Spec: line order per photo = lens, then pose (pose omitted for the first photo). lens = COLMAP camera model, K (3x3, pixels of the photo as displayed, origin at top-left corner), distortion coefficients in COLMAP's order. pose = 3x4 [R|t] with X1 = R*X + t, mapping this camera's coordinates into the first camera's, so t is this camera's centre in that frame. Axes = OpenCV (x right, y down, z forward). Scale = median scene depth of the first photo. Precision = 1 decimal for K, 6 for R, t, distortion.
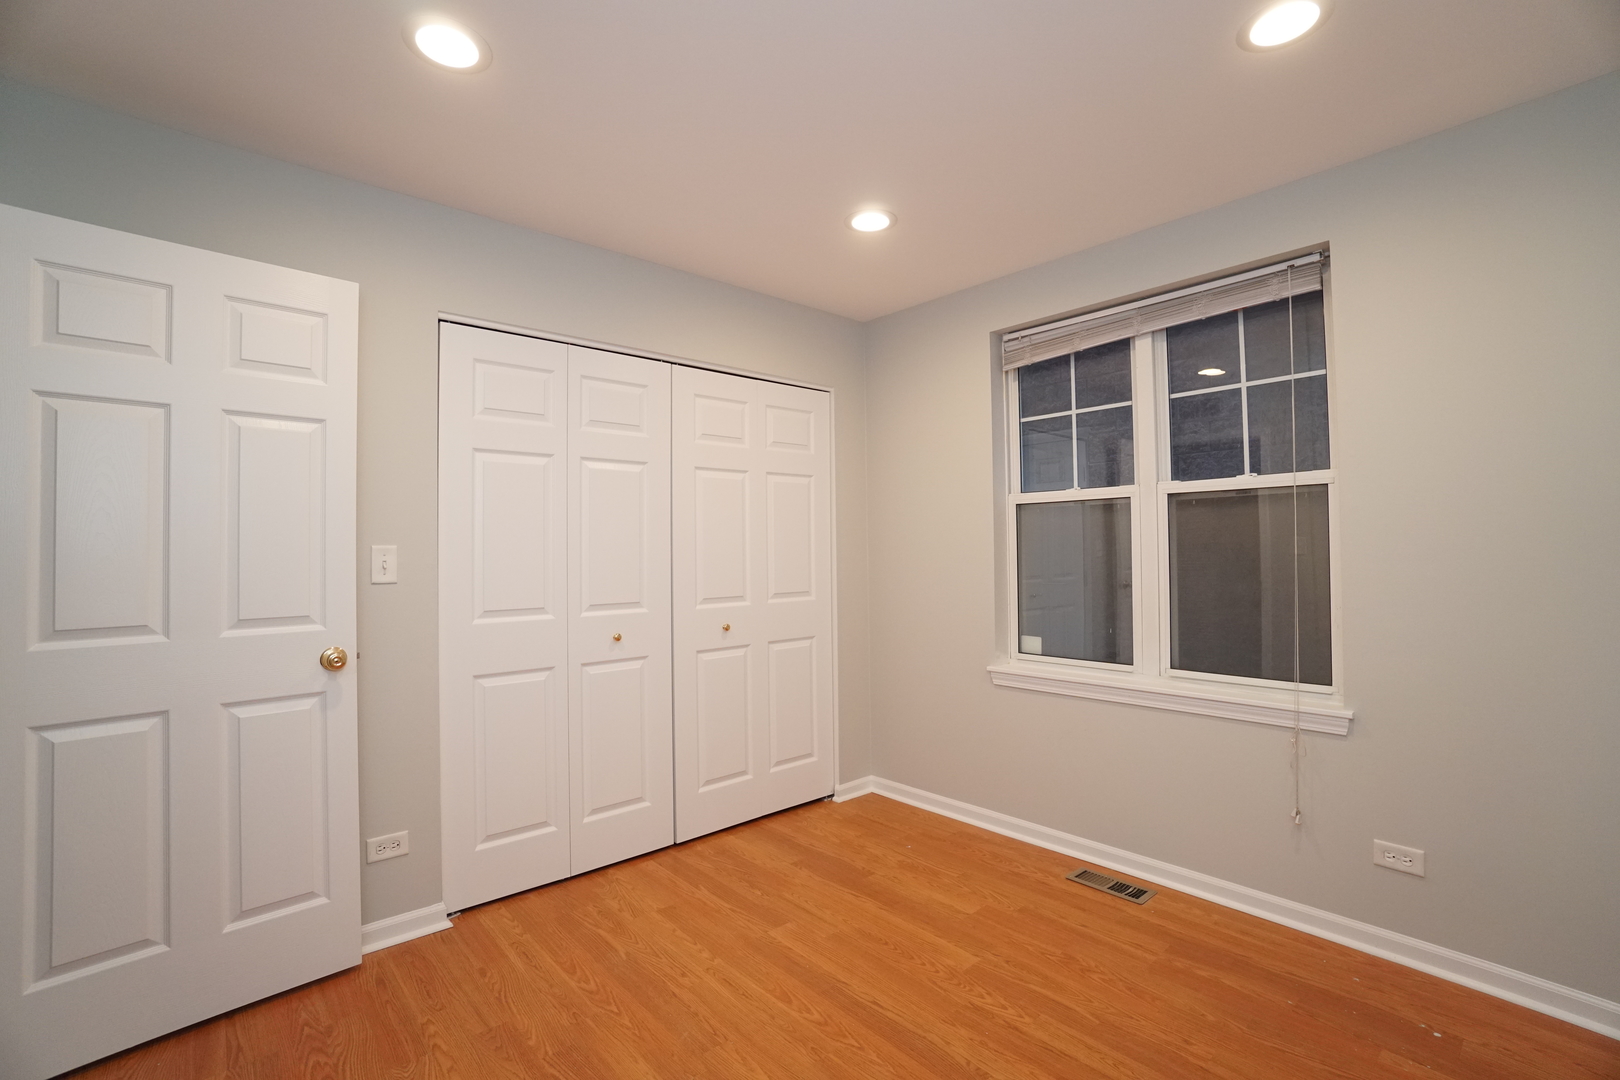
lens RADIAL K [[712.9, 0, 804.3], [0, 712.9, 535.9], [0, 0, 1]] dist [-0.066799, 0.024935]
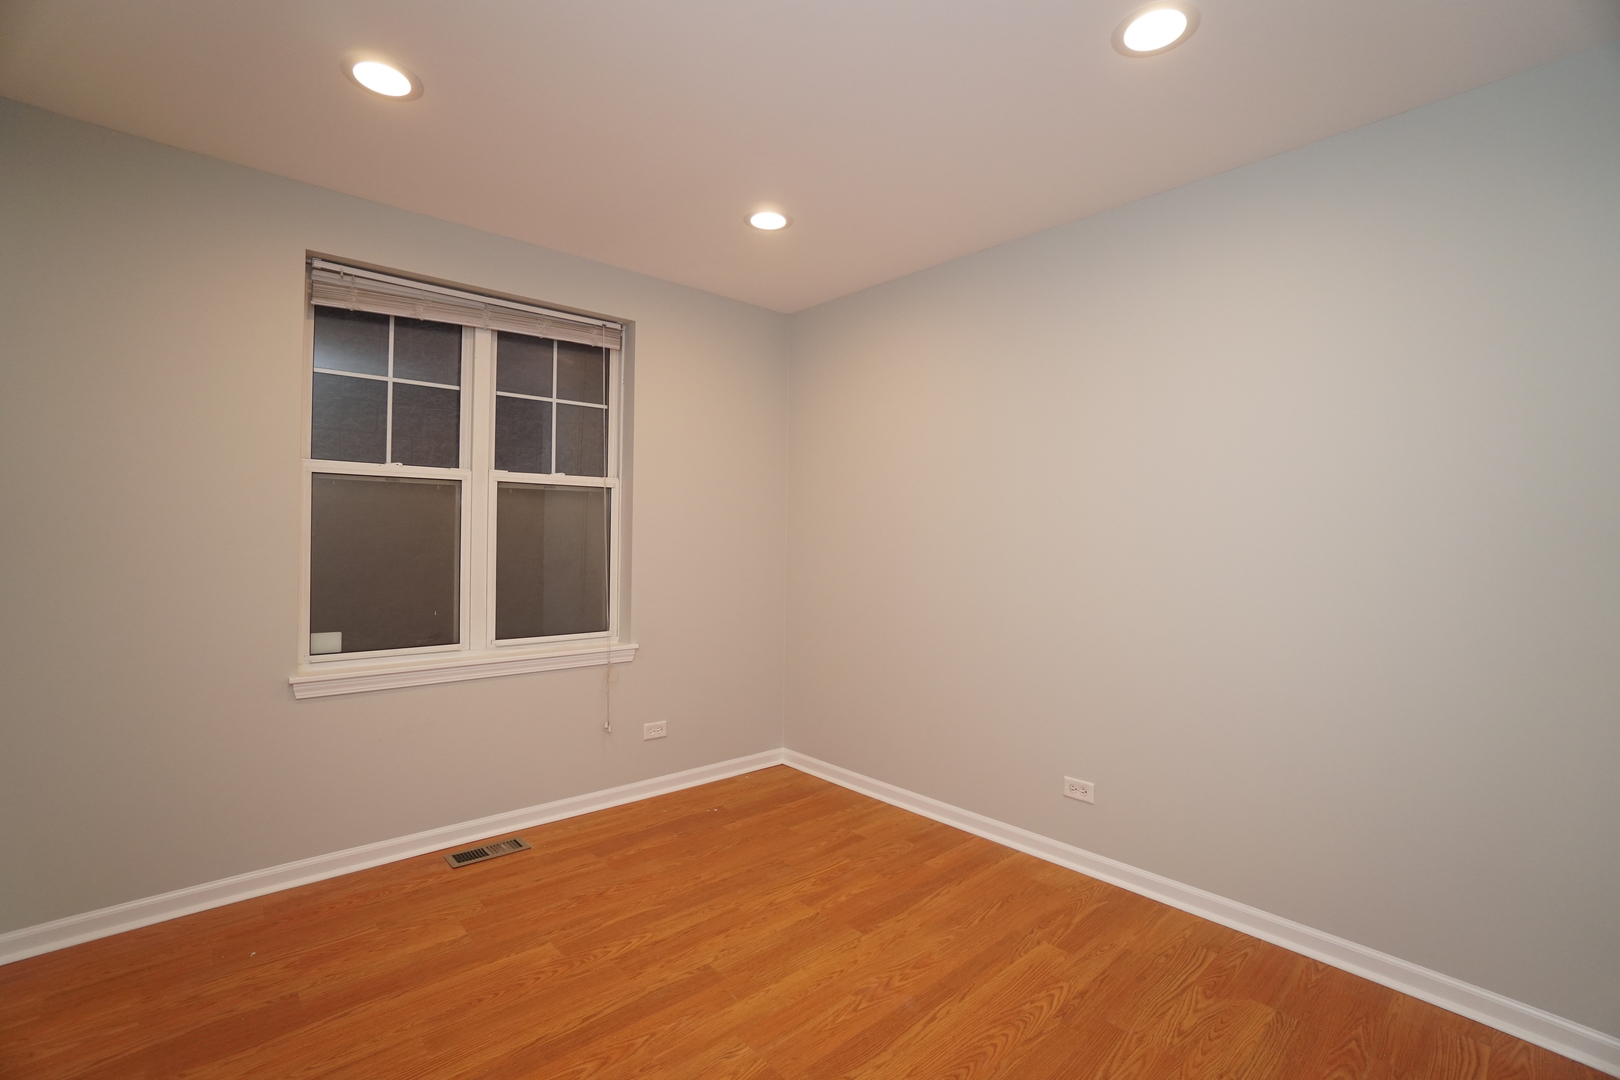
lens RADIAL K [[712.9, 0, 804.3], [0, 712.9, 535.9], [0, 0, 1]] dist [-0.066799, 0.024935]
pose [[-0.014718, 0.007017, 0.999867, -0.623369], [-0.036184, 0.999317, -0.007546, 0.016740], [-0.999237, -0.036290, -0.014454, 0.557856]]
